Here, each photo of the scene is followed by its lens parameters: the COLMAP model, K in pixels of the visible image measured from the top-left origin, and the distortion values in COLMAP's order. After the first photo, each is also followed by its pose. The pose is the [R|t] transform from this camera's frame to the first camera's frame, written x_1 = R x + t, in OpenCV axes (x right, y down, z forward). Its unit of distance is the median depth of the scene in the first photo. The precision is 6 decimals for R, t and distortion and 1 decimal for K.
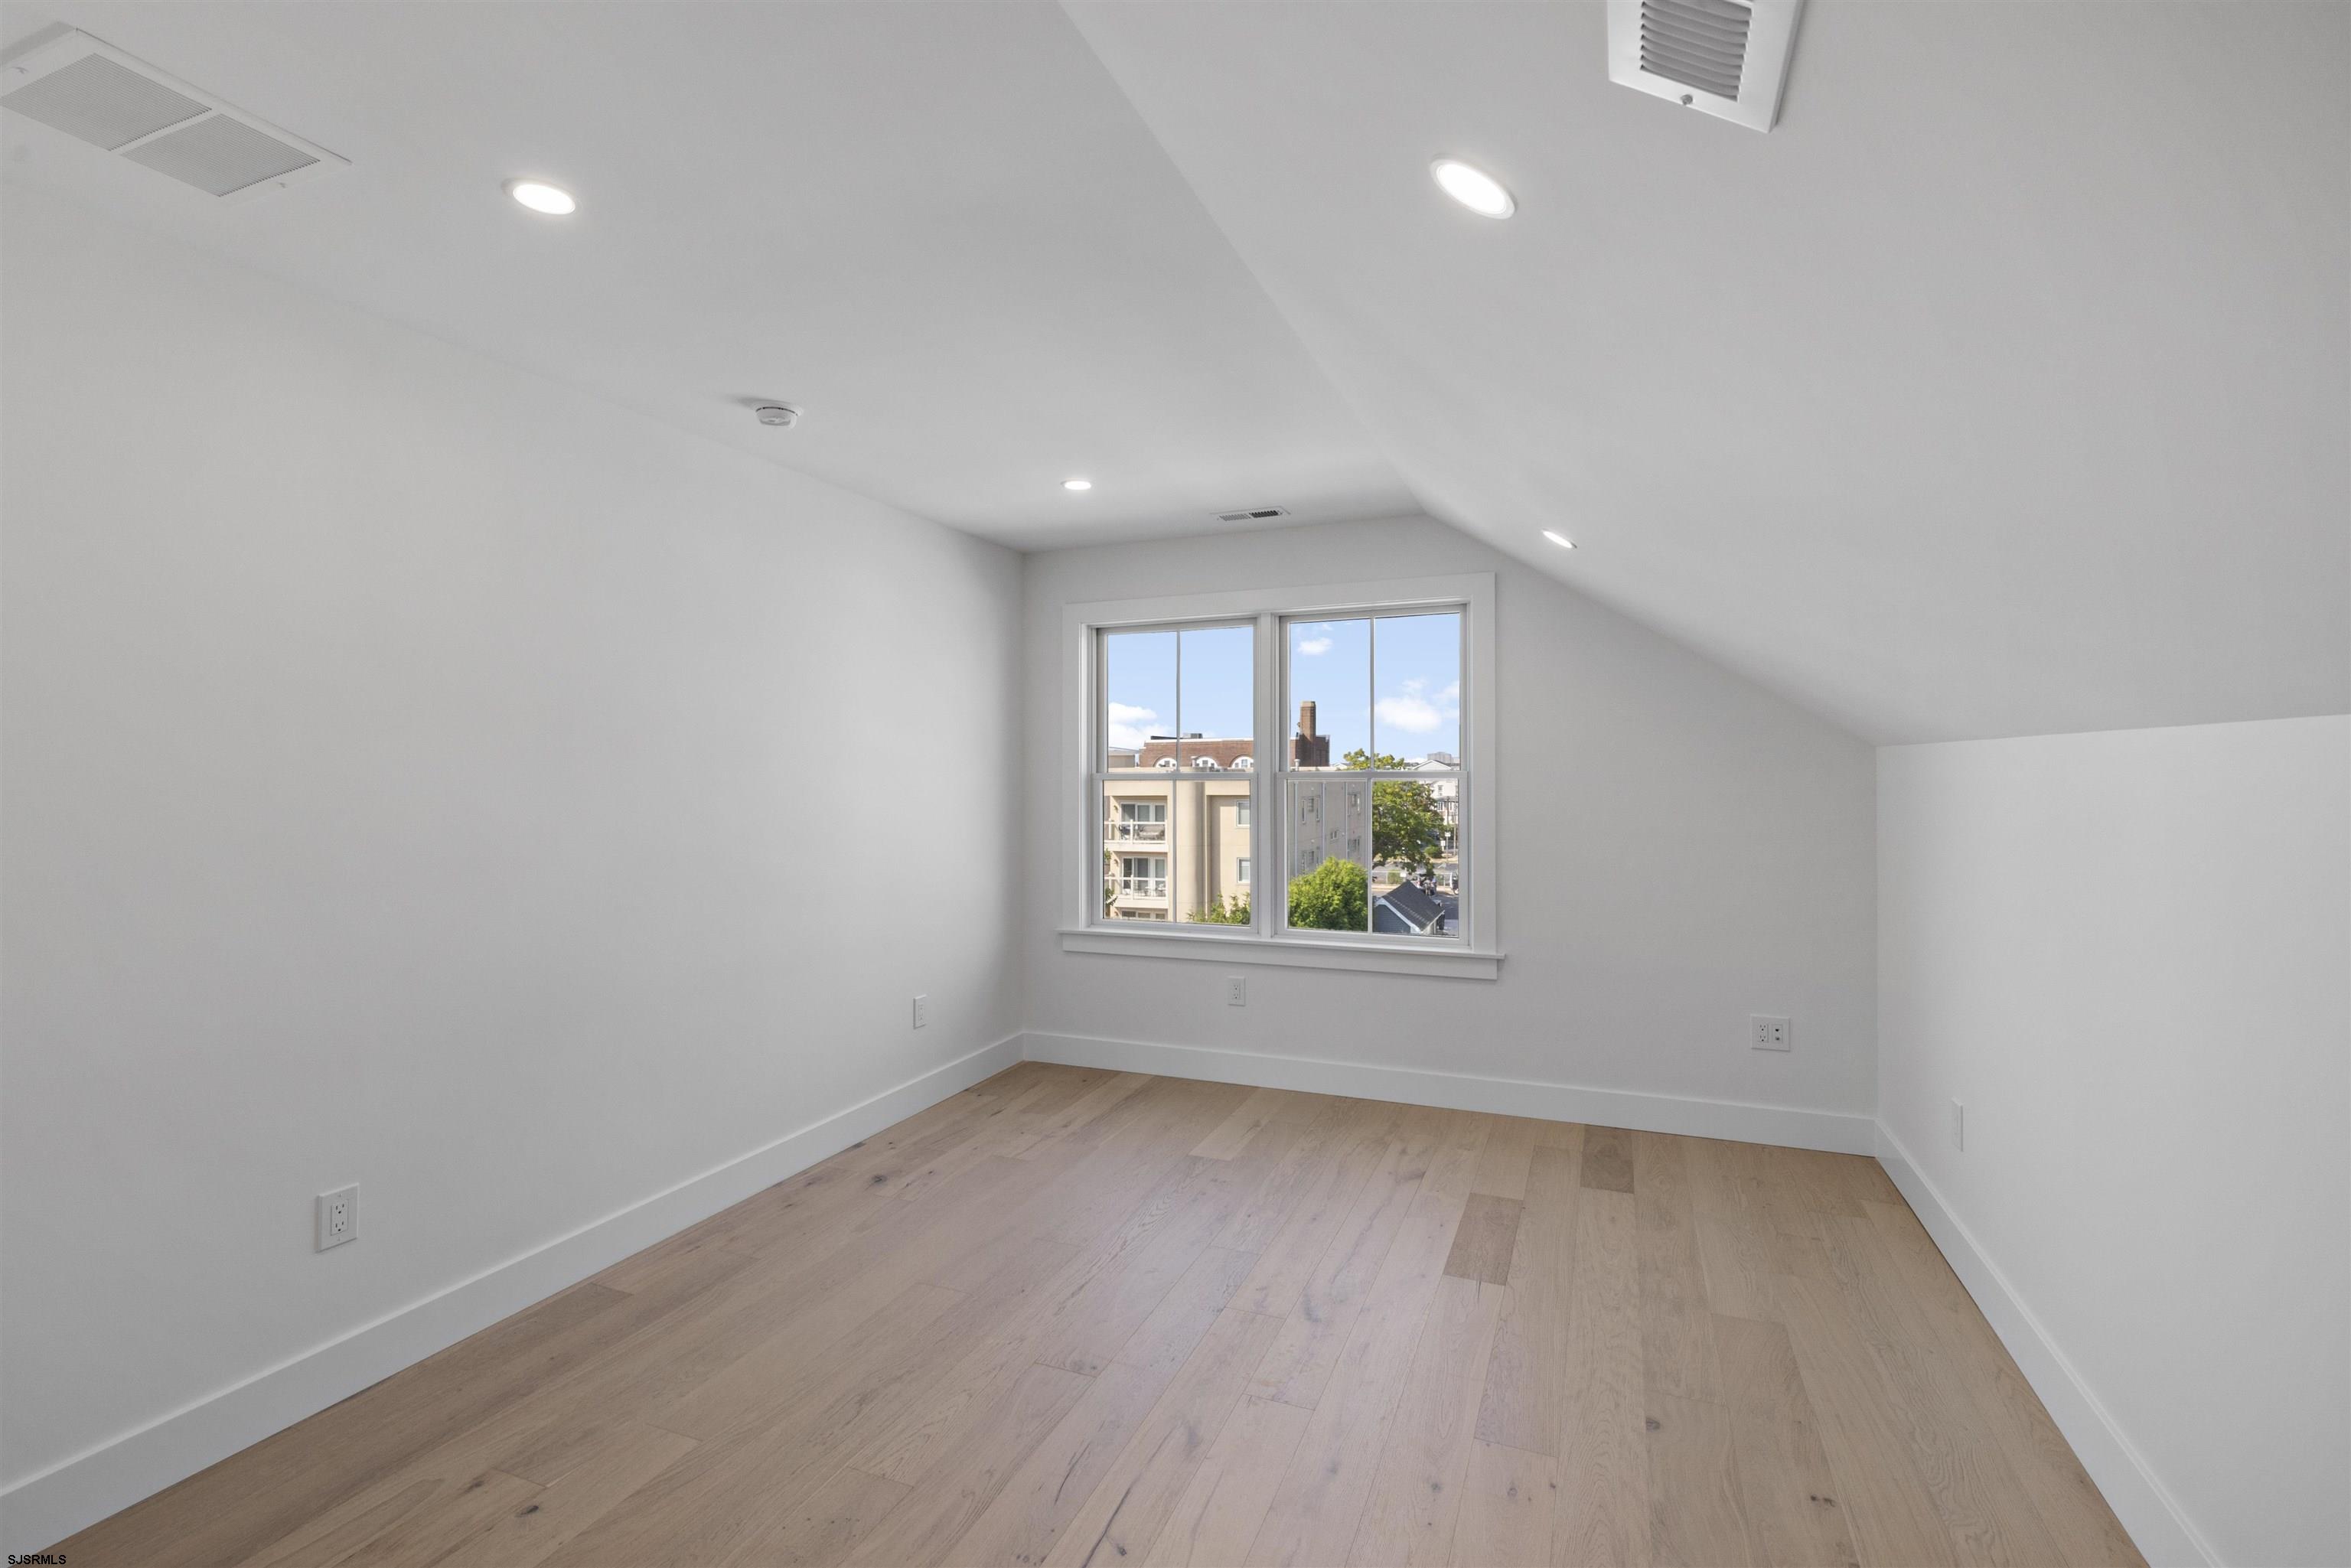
lens RADIAL K [[1033.5, 0, 1179.3], [0, 1033.5, 776.6], [0, 0, 1]] dist [-0.002878, -0.000268]
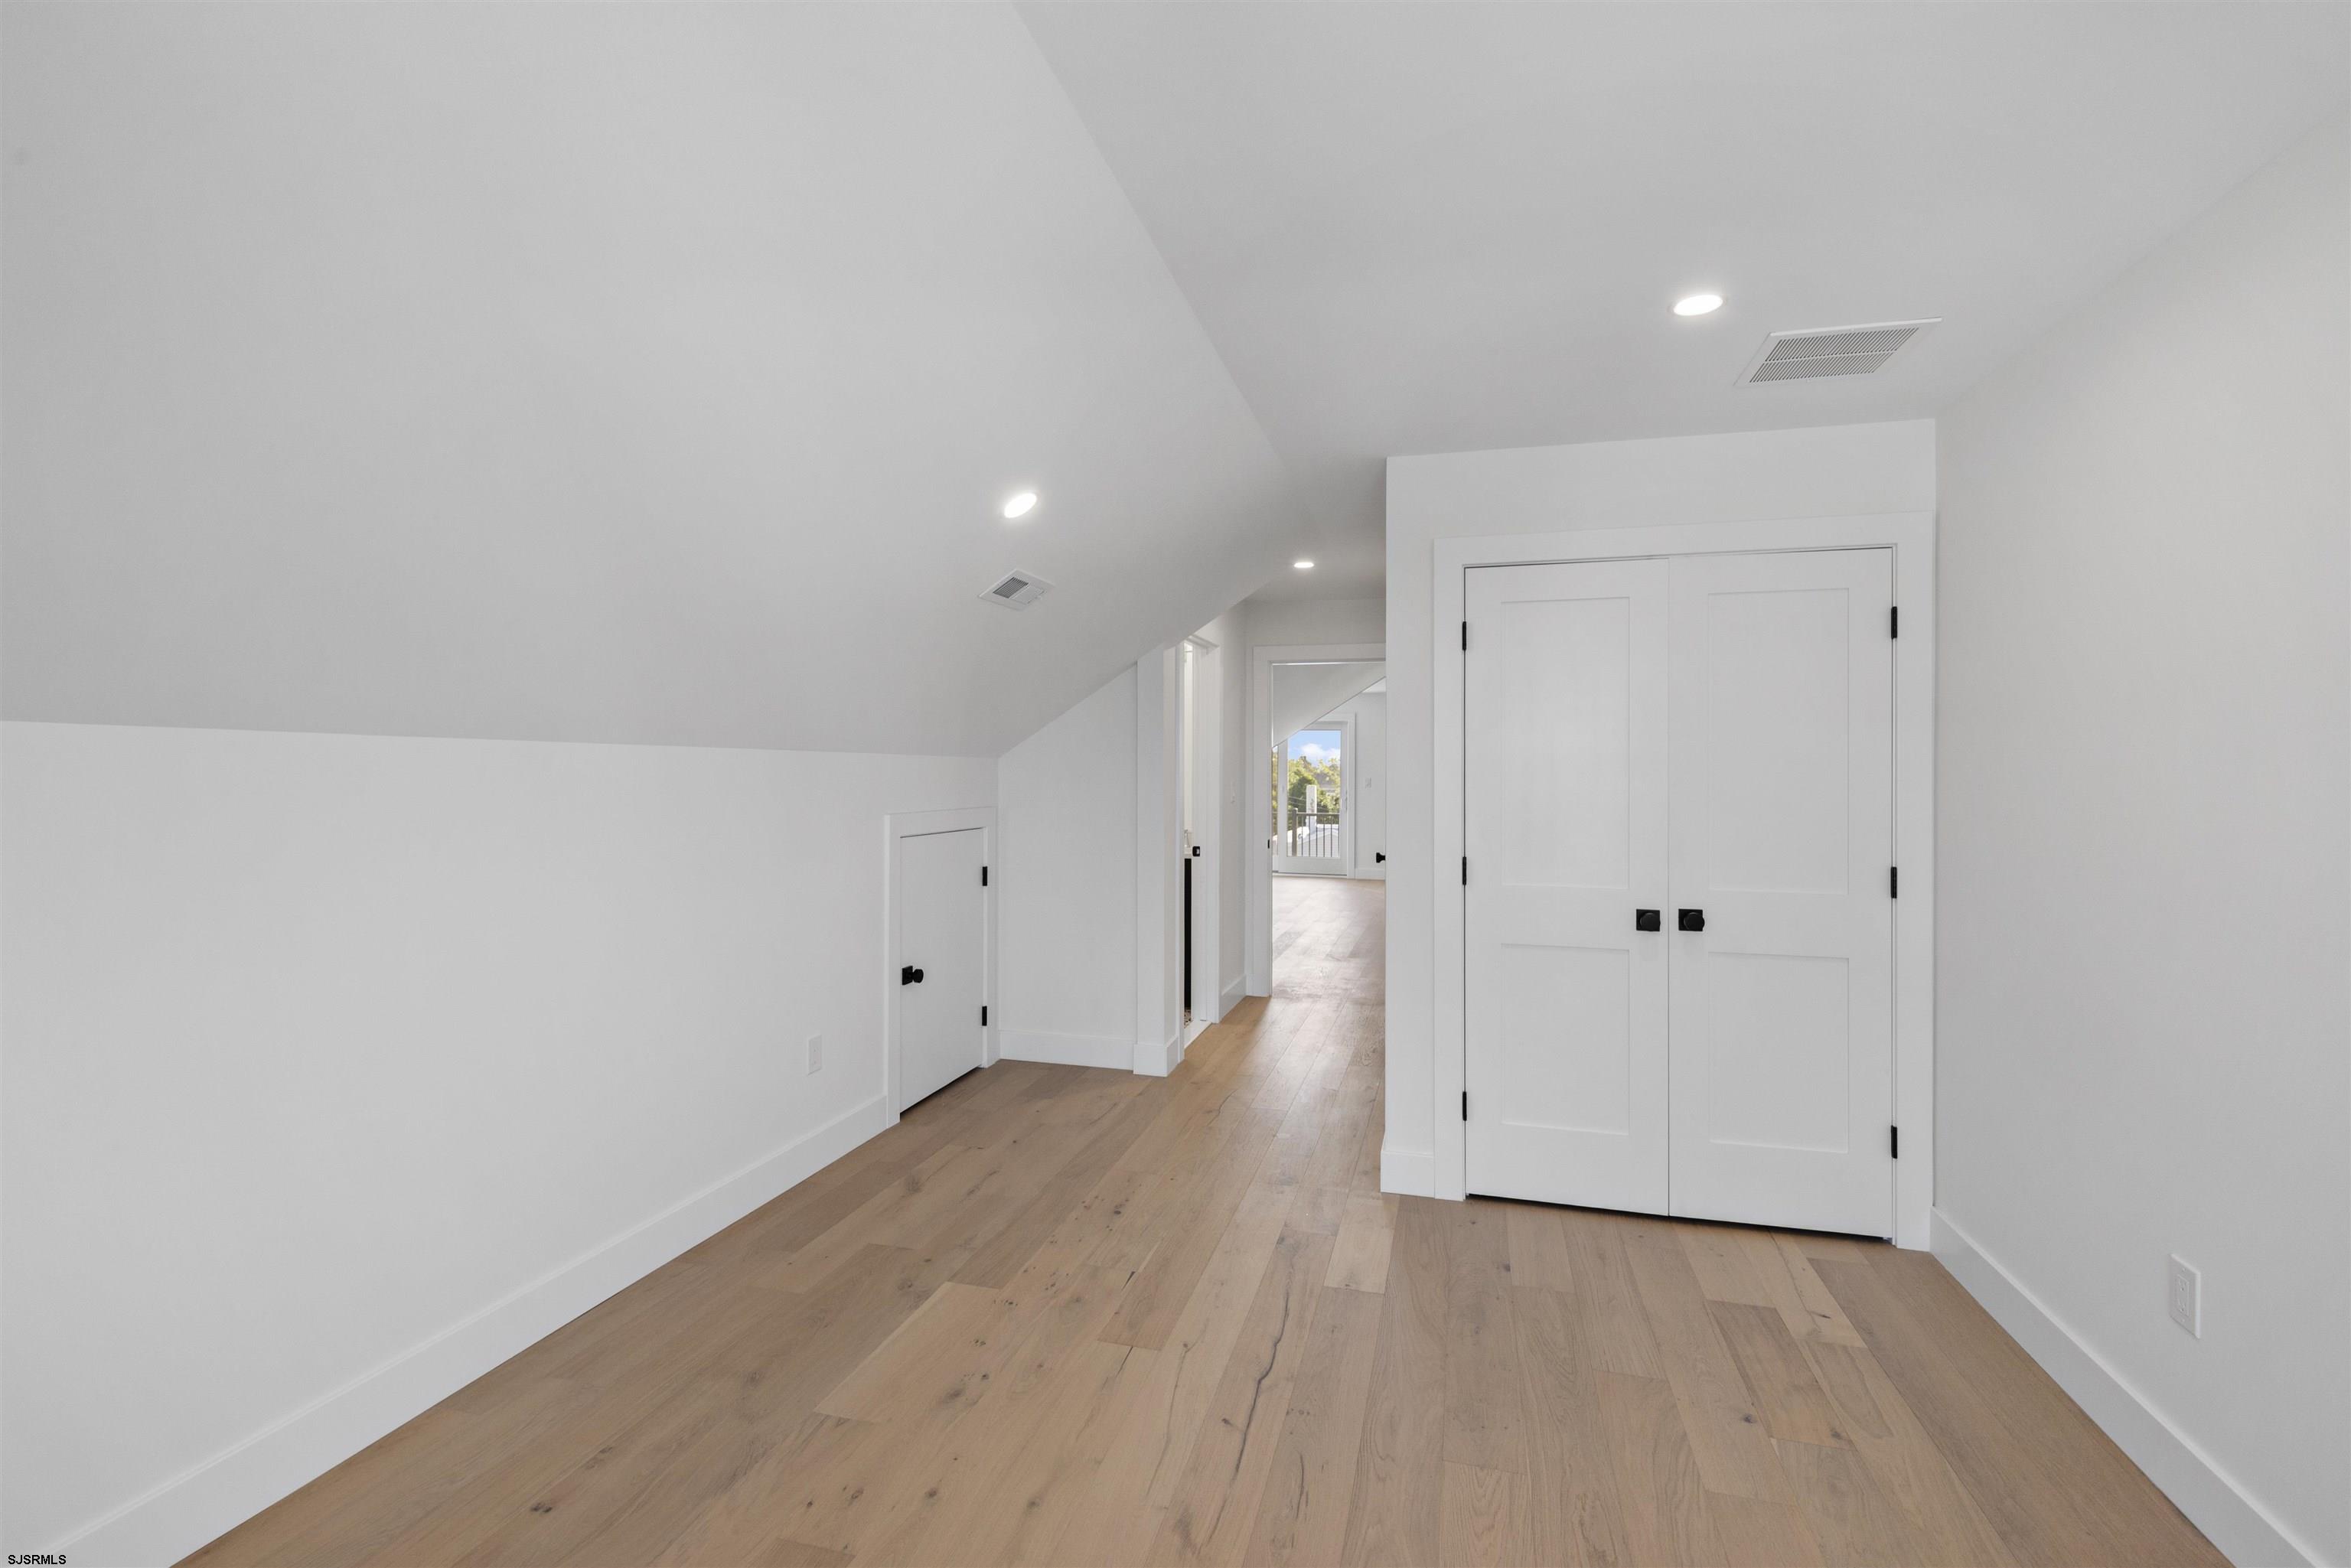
lens RADIAL K [[1033.5, 0, 1183.6], [0, 1033.5, 776.0], [0, 0, 1]] dist [-0.002878, -0.000268]
pose [[-0.991990, -0.000075, -0.126318, 0.133518], [-0.001461, 0.999940, 0.010885, -0.013228], [0.126309, 0.010983, -0.991930, 1.997049]]
